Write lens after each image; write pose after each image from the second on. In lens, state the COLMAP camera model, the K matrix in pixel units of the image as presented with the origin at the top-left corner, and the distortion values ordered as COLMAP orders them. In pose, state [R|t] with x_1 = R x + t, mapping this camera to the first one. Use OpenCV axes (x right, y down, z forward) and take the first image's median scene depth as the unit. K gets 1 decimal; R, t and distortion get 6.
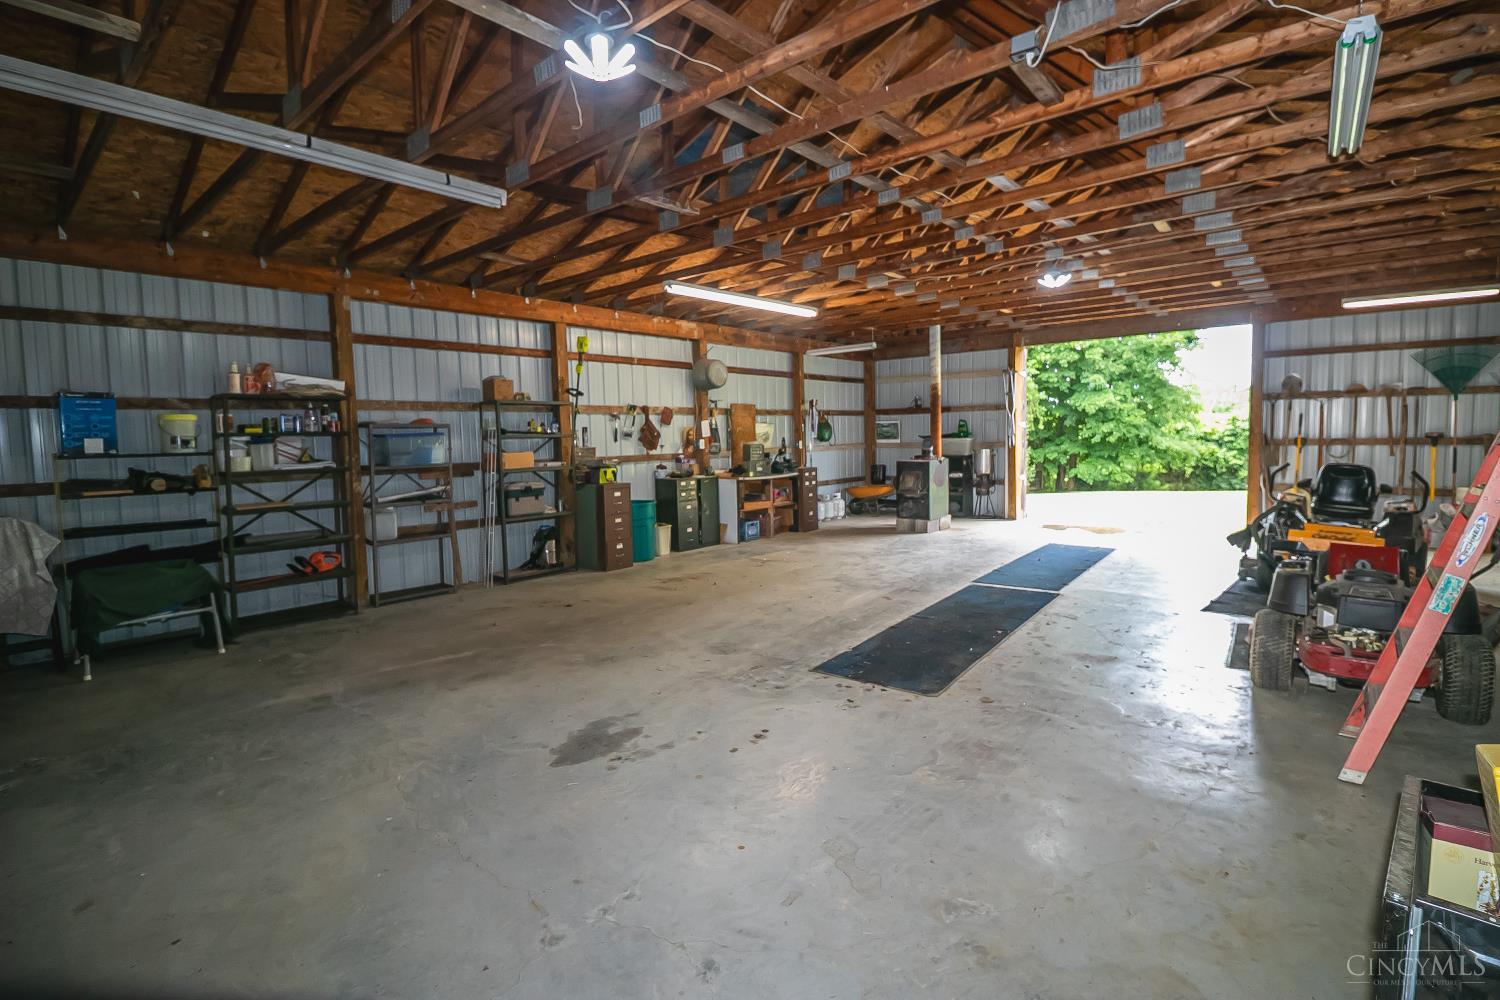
lens RADIAL K [[685.3, 0, 746.9], [0, 685.3, 483.1], [0, 0, 1]] dist [-0.001207, -0.012821]
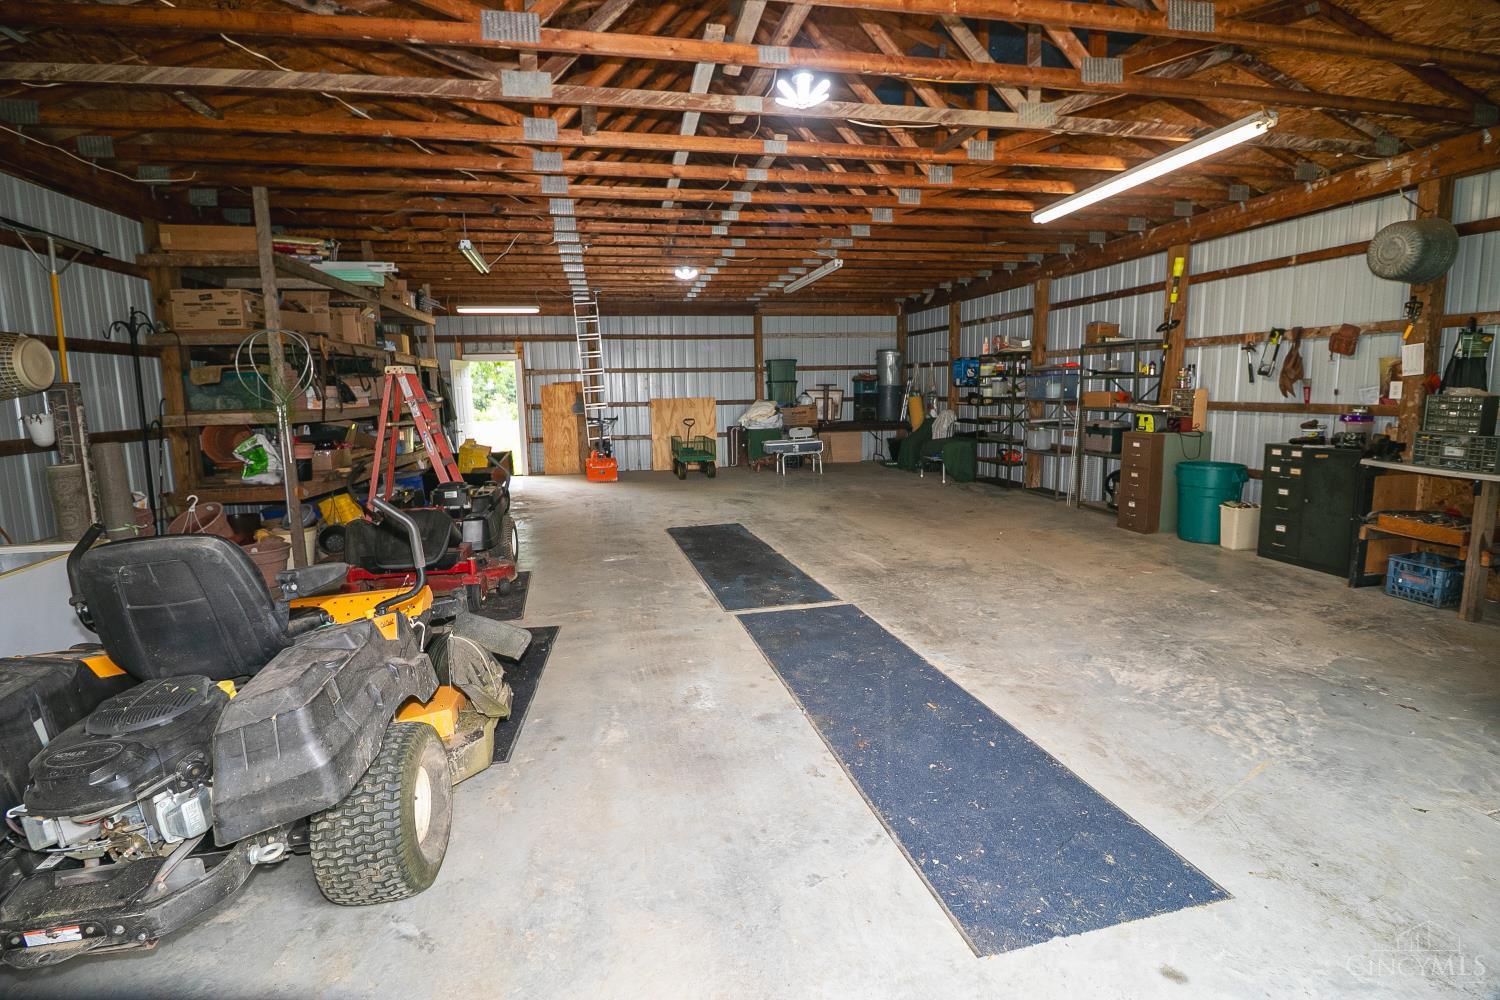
lens RADIAL K [[685.3, 0, 746.9], [0, 685.3, 483.1], [0, 0, 1]] dist [-0.001207, -0.012821]
pose [[-0.629458, 0.138933, -0.764513, 1.276959], [-0.021224, 0.980444, 0.195649, -0.153575], [0.776744, 0.139379, -0.614200, 1.870387]]
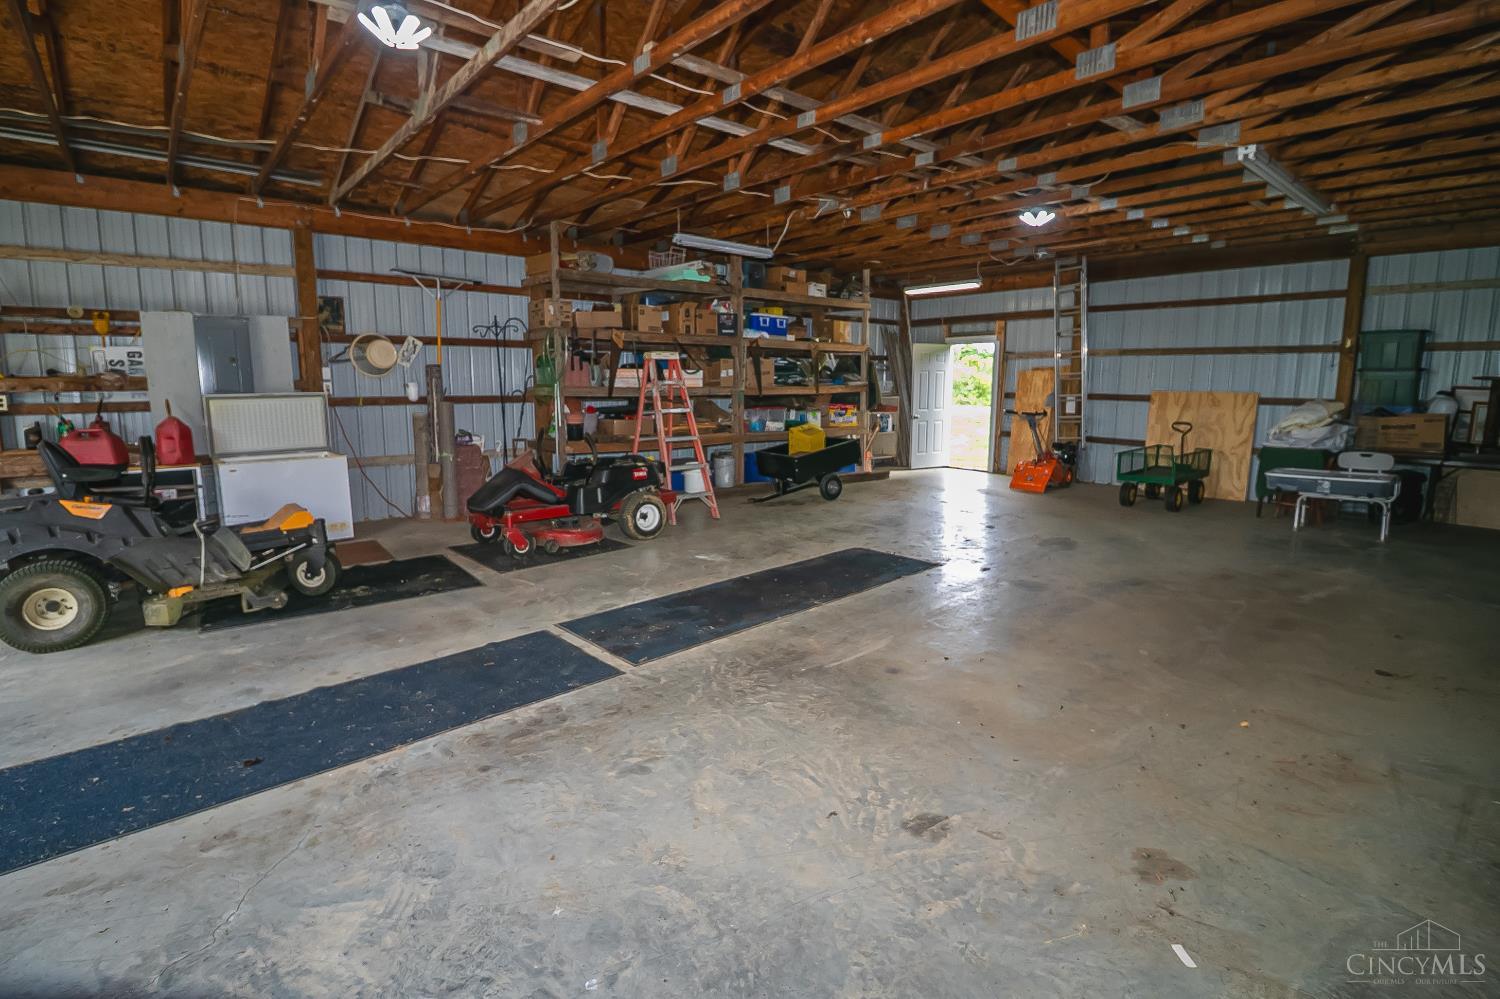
lens RADIAL K [[706.7, 0, 744.9], [0, 706.7, 485.4], [0, 0, 1]] dist [0.001335, -0.013815]
pose [[-0.985493, -0.008067, 0.169522, 0.214784], [0.028684, 0.976582, 0.213226, -0.143425], [-0.167273, 0.214996, -0.962183, 2.060013]]
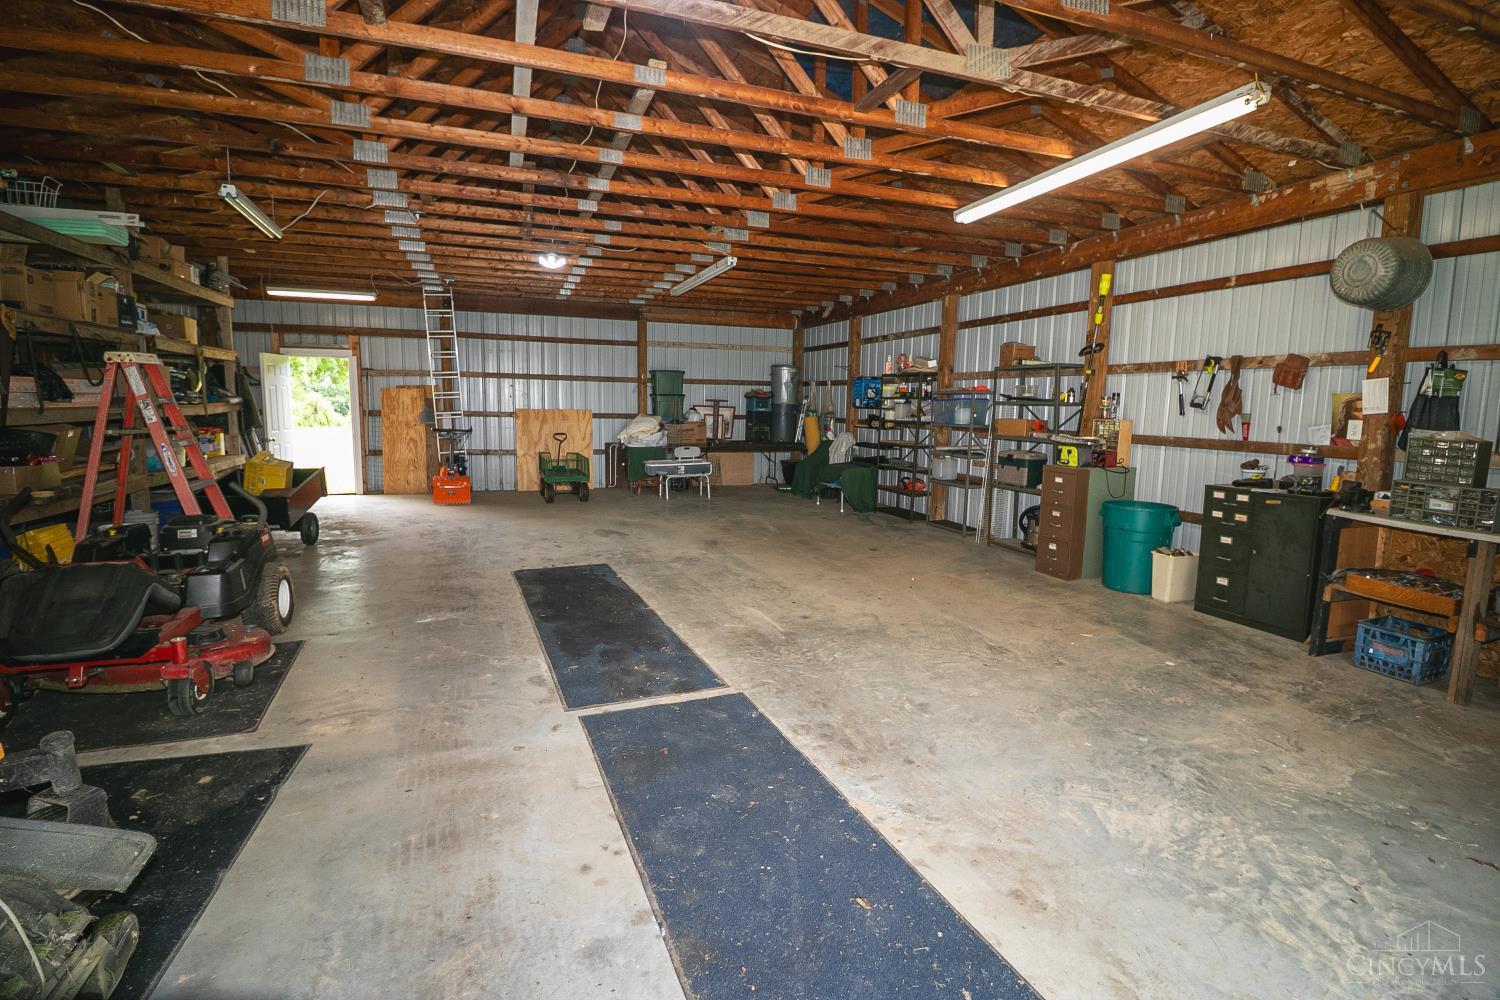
lens RADIAL K [[688.8, 0, 742.7], [0, 688.8, 486.8], [0, 0, 1]] dist [-0.000113, -0.014101]
pose [[-0.507375, 0.115245, -0.853984, 1.063063], [-0.067131, 0.982719, 0.172502, -0.139722], [0.859107, 0.144852, -0.490870, 1.741495]]
